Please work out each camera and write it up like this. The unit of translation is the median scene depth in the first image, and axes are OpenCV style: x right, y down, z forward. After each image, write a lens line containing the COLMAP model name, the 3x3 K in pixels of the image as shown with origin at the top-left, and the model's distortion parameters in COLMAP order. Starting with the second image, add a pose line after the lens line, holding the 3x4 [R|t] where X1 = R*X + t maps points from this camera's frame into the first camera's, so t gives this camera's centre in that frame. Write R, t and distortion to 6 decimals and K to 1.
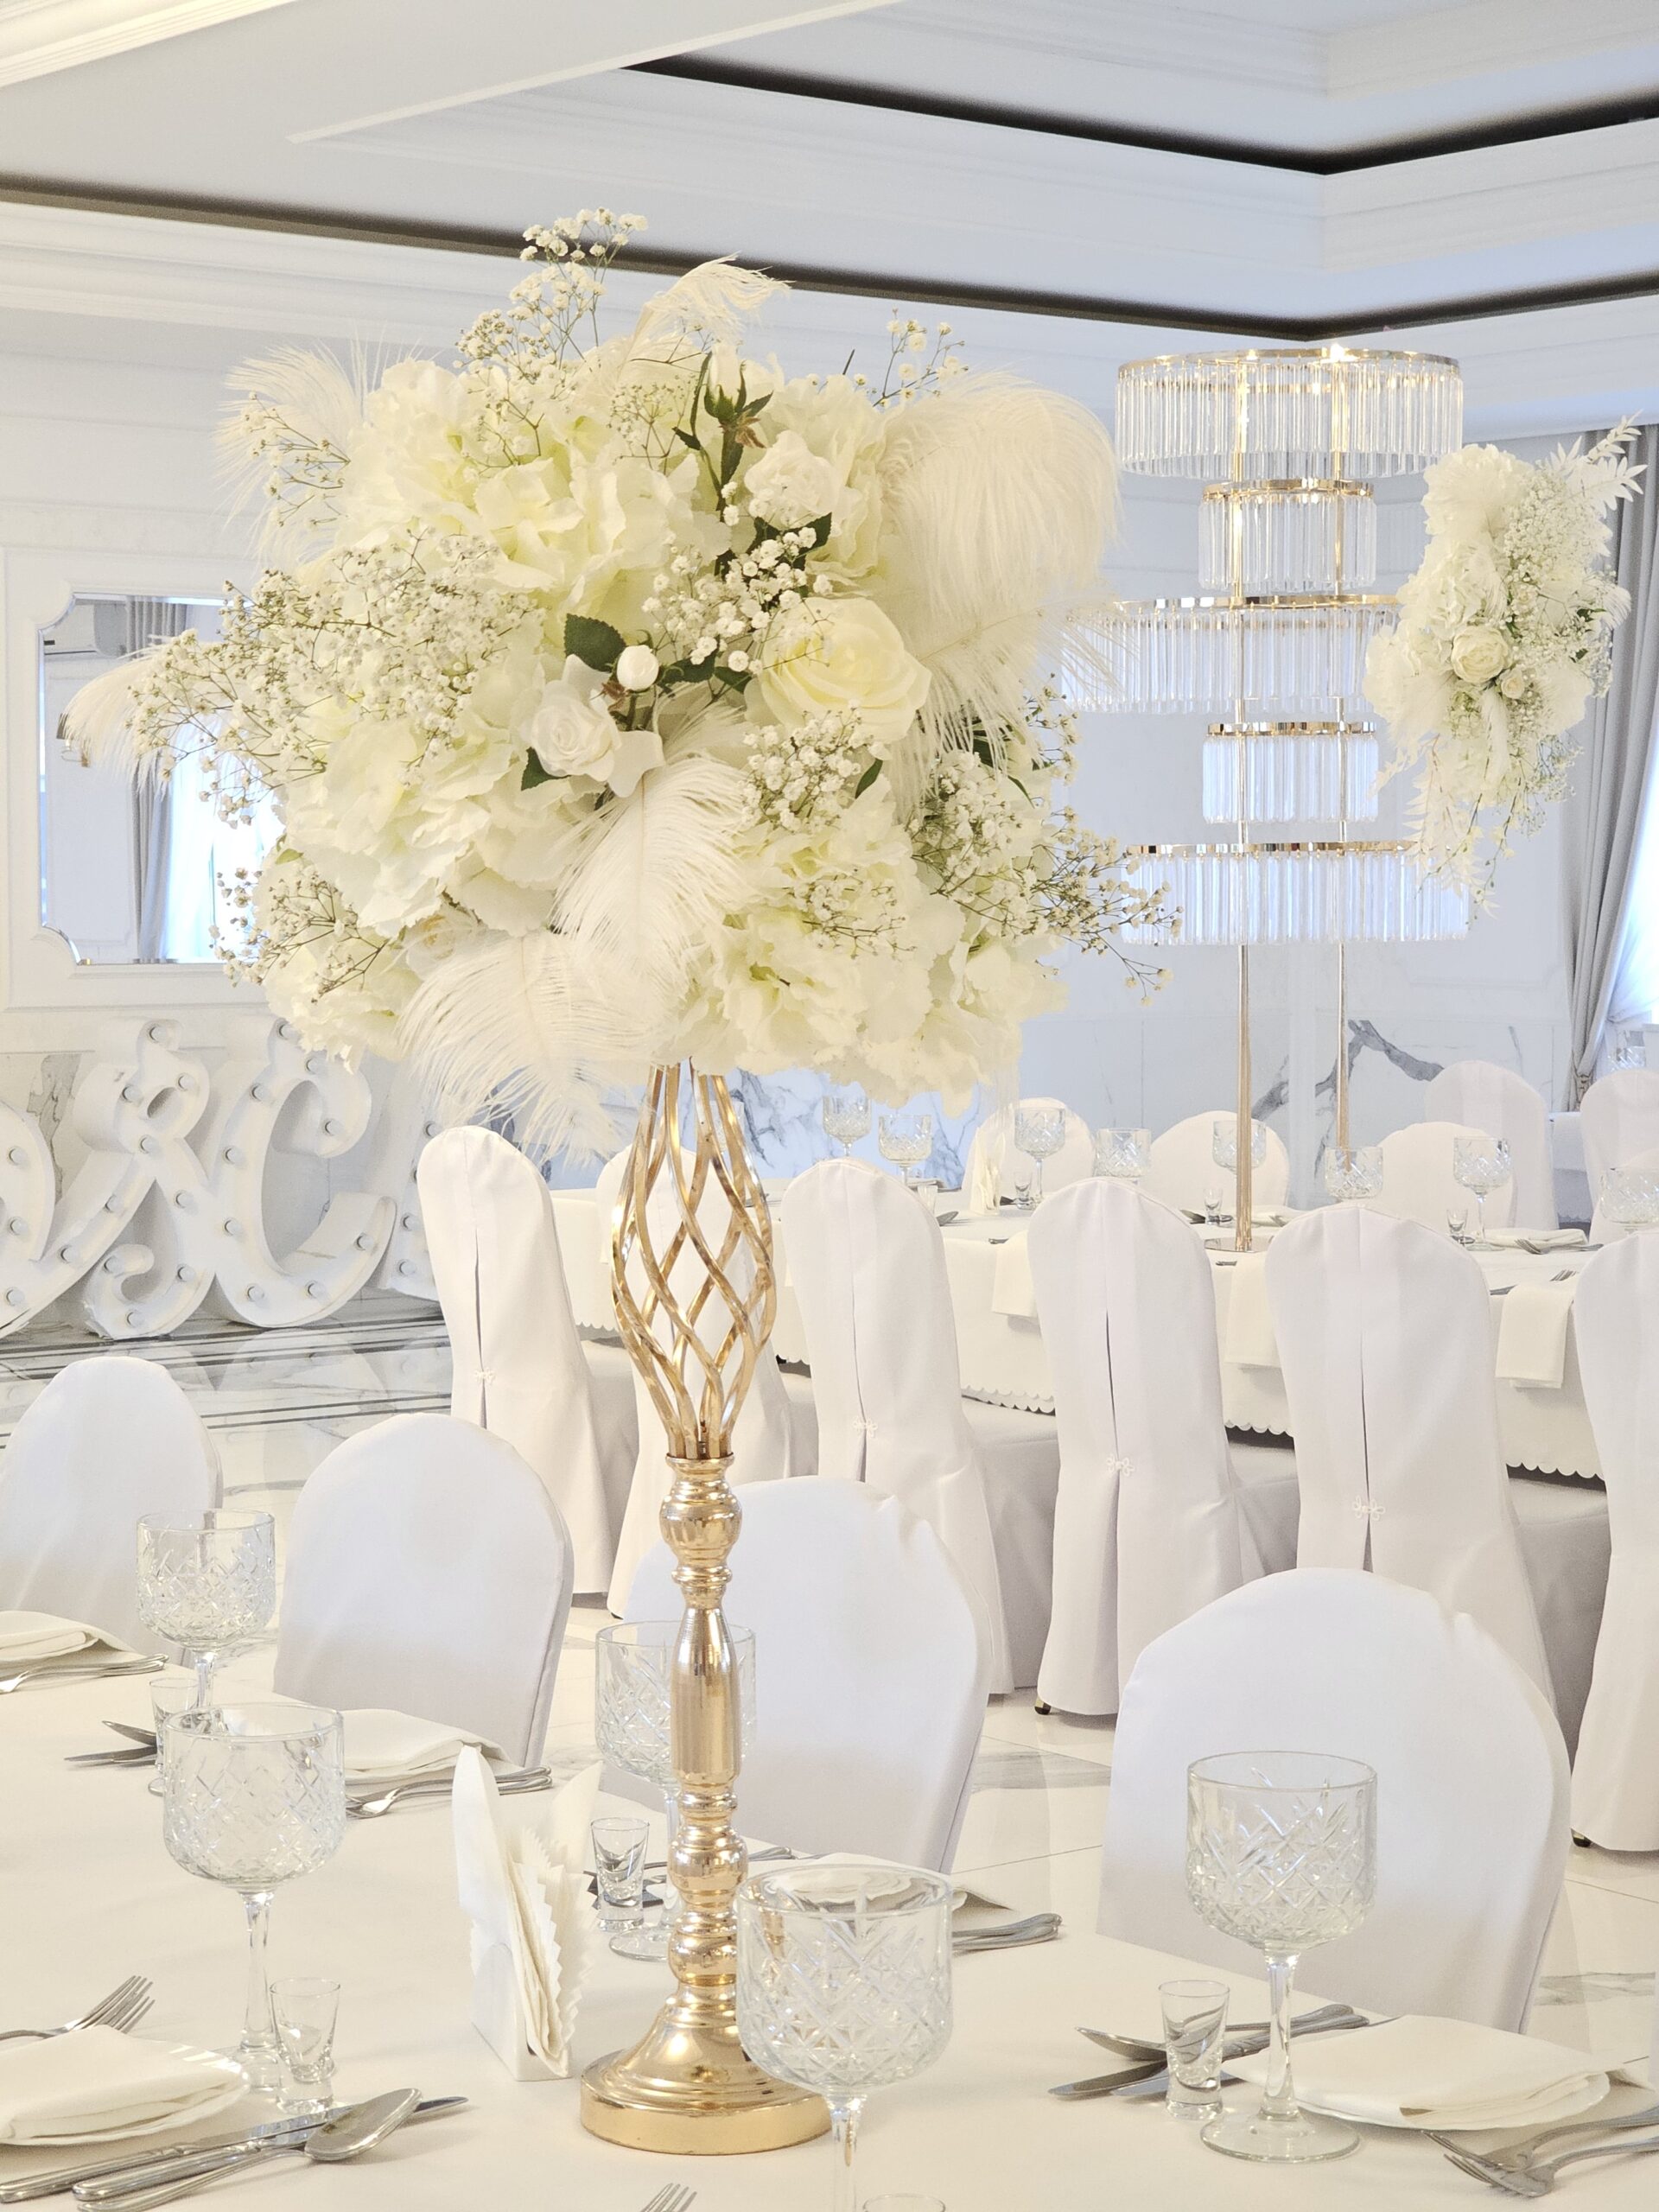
lens RADIAL K [[4440.0, 0, 822.5], [0, 4440.0, 1115.0], [0, 0, 1]] dist [-0.065265, 0.000000]
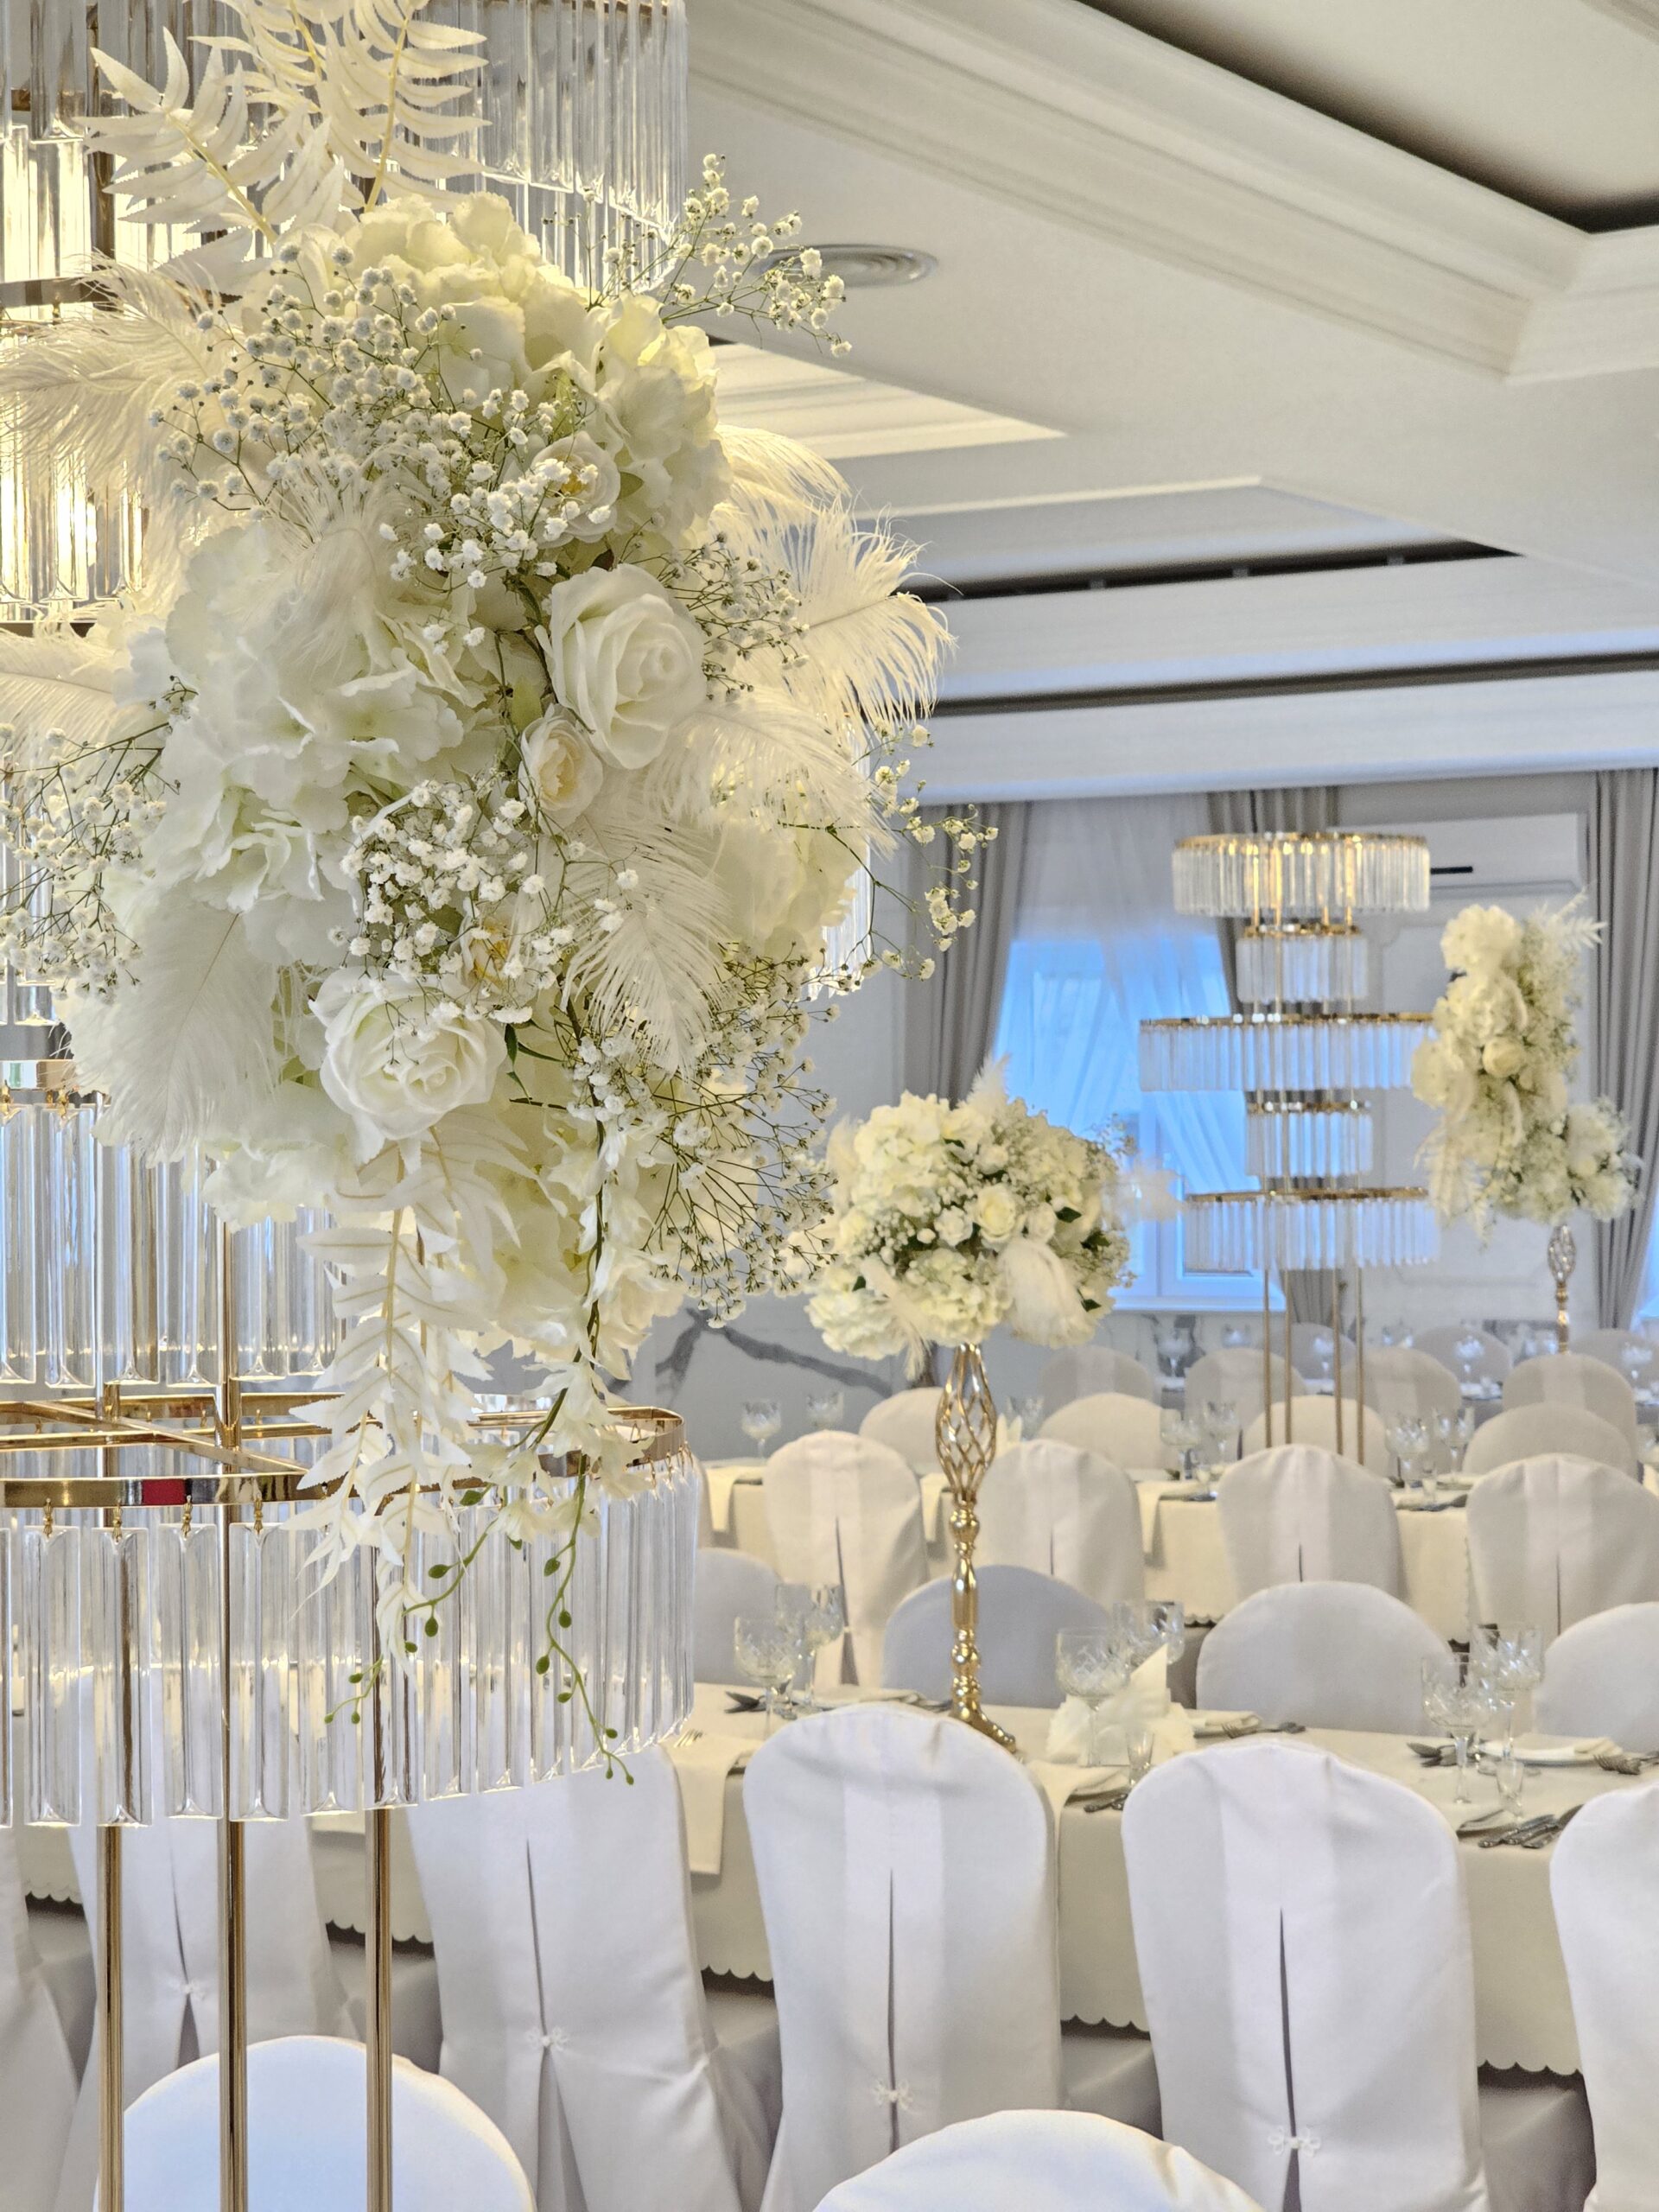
lens RADIAL K [[4440.0, 0, 829.4], [0, 4440.0, 1088.0], [0, 0, 1]] dist [-0.065265, 0.000000]
pose [[0.947645, -0.008214, 0.319219, -0.430654], [0.029293, 0.997690, -0.061286, -0.013904], [-0.317979, 0.067428, 0.945697, -0.213102]]
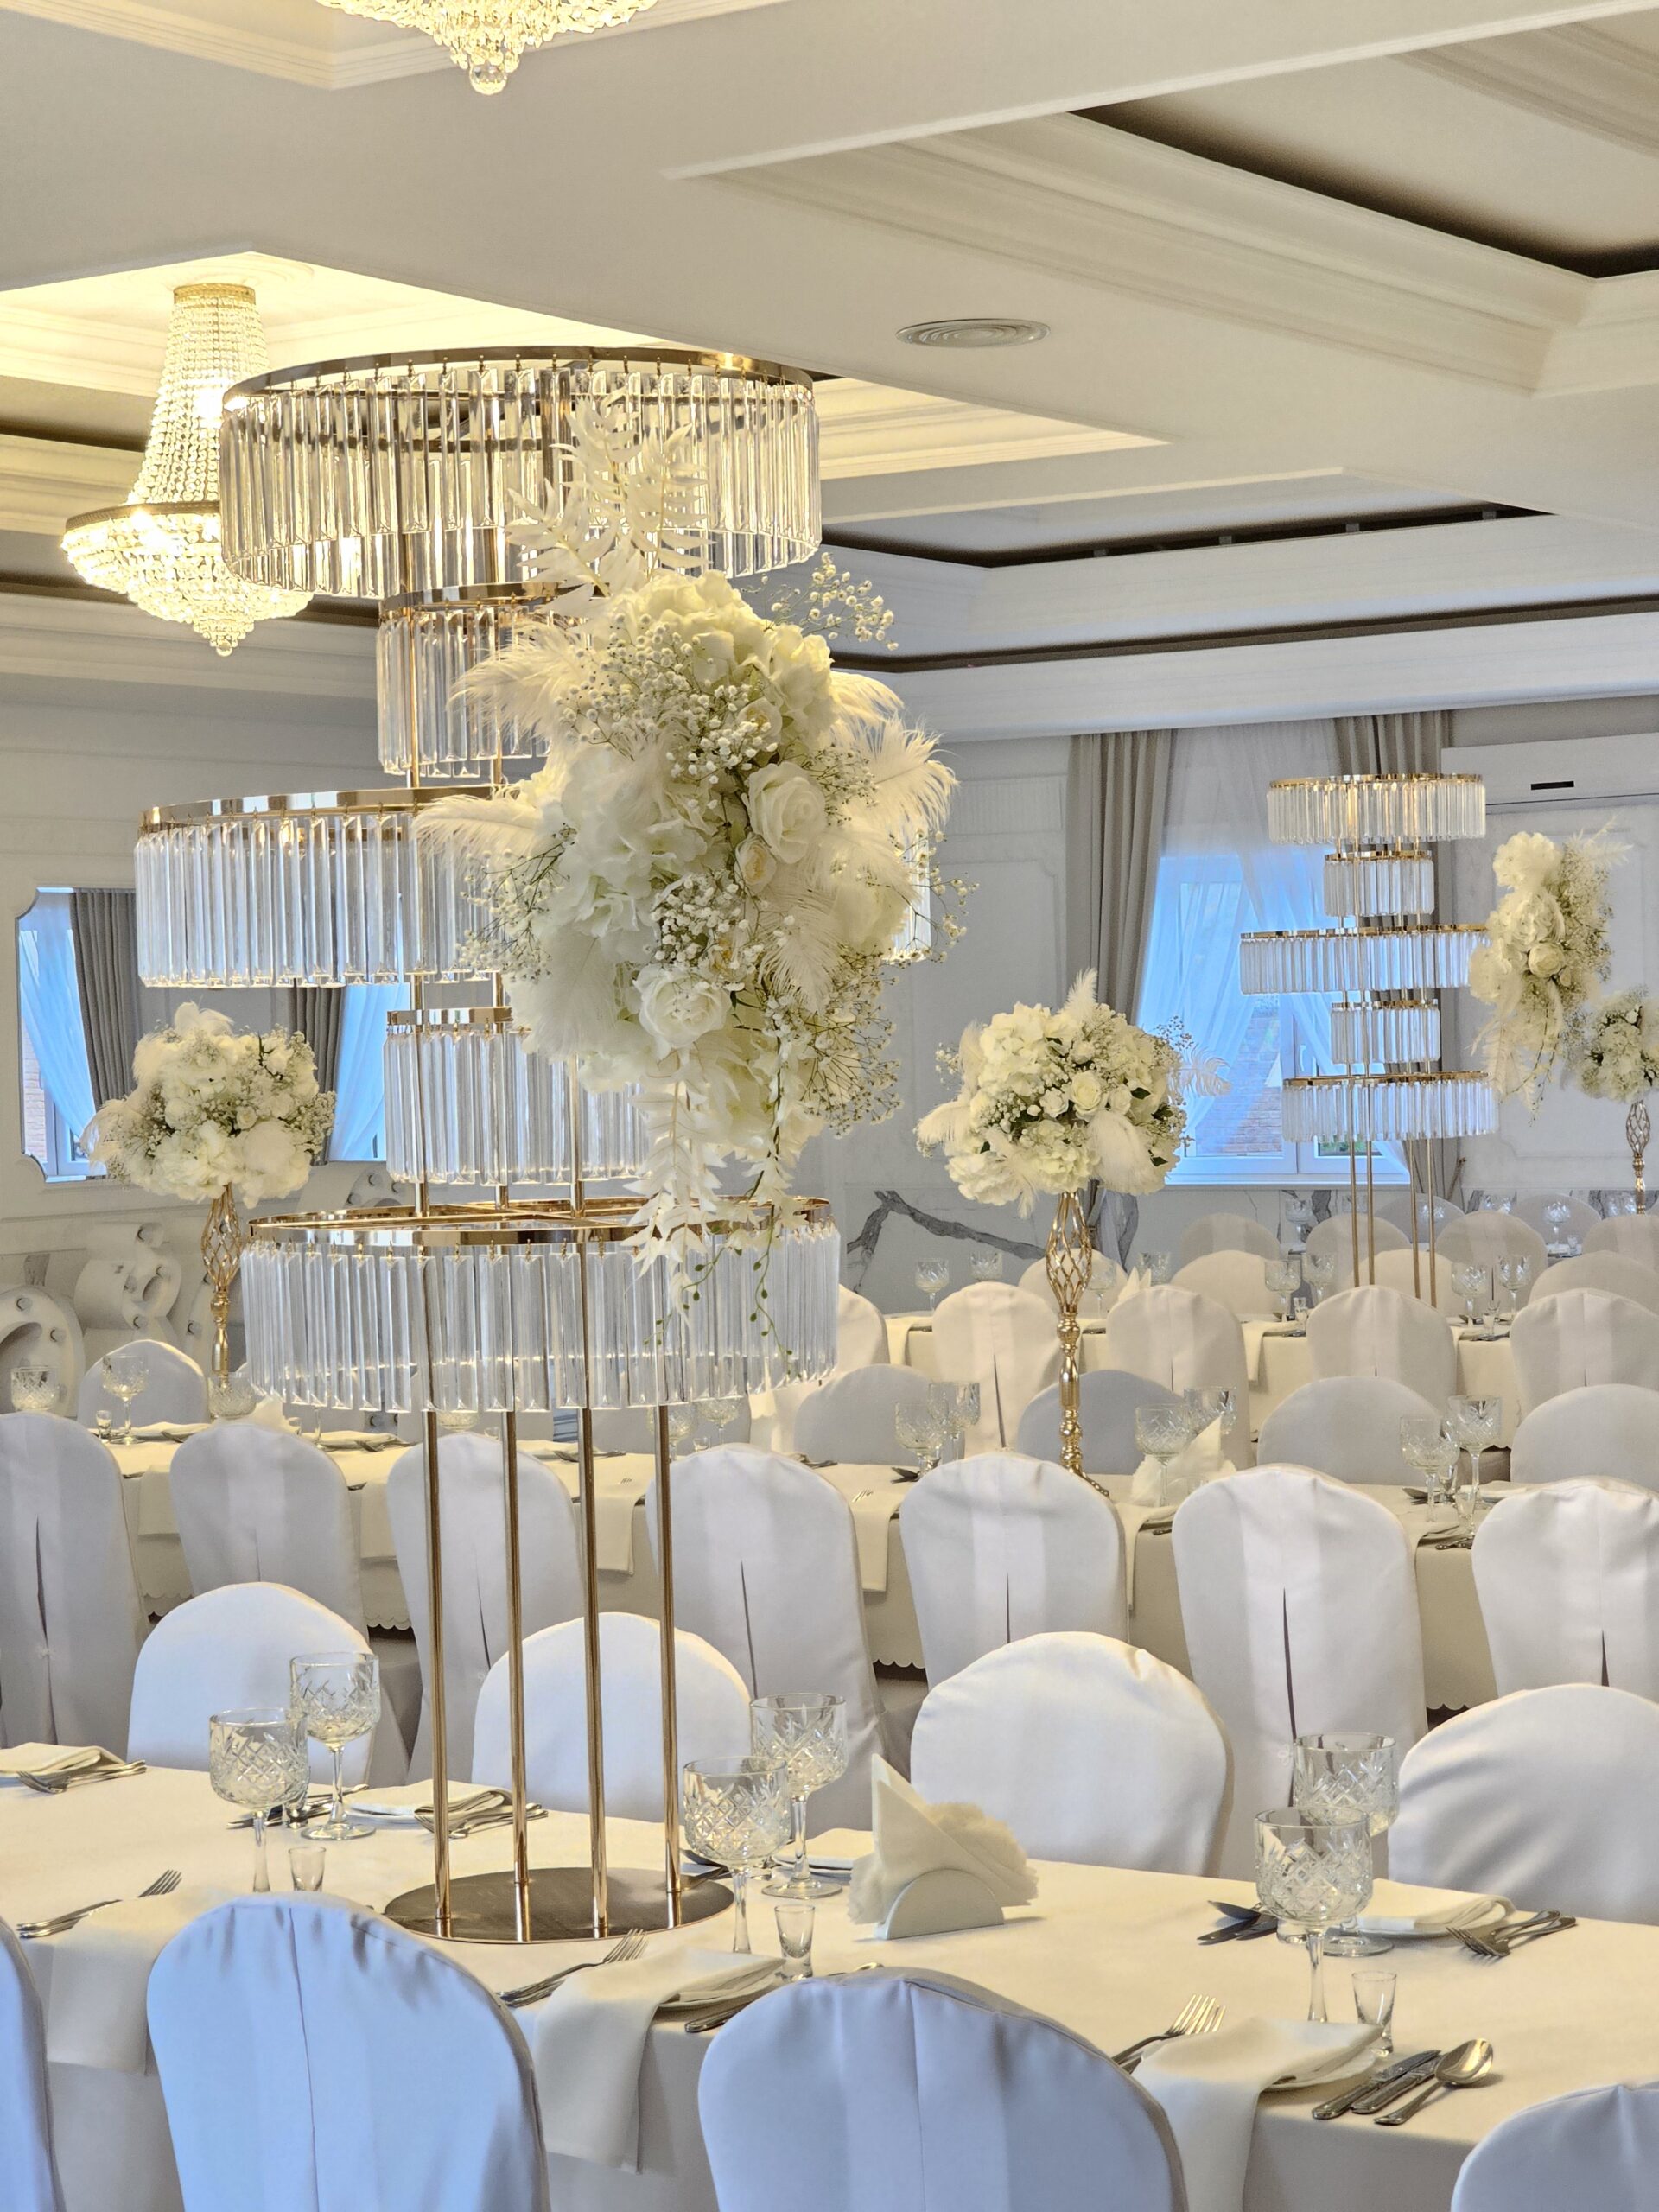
lens RADIAL K [[4440.0, 0, 820.8], [0, 4440.0, 1093.1], [0, 0, 1]] dist [-0.065265, 0.000000]
pose [[0.961067, -0.030378, 0.274641, -0.494023], [0.042568, 0.998350, -0.038535, -0.002331], [-0.273018, 0.048725, 0.960774, -0.446625]]
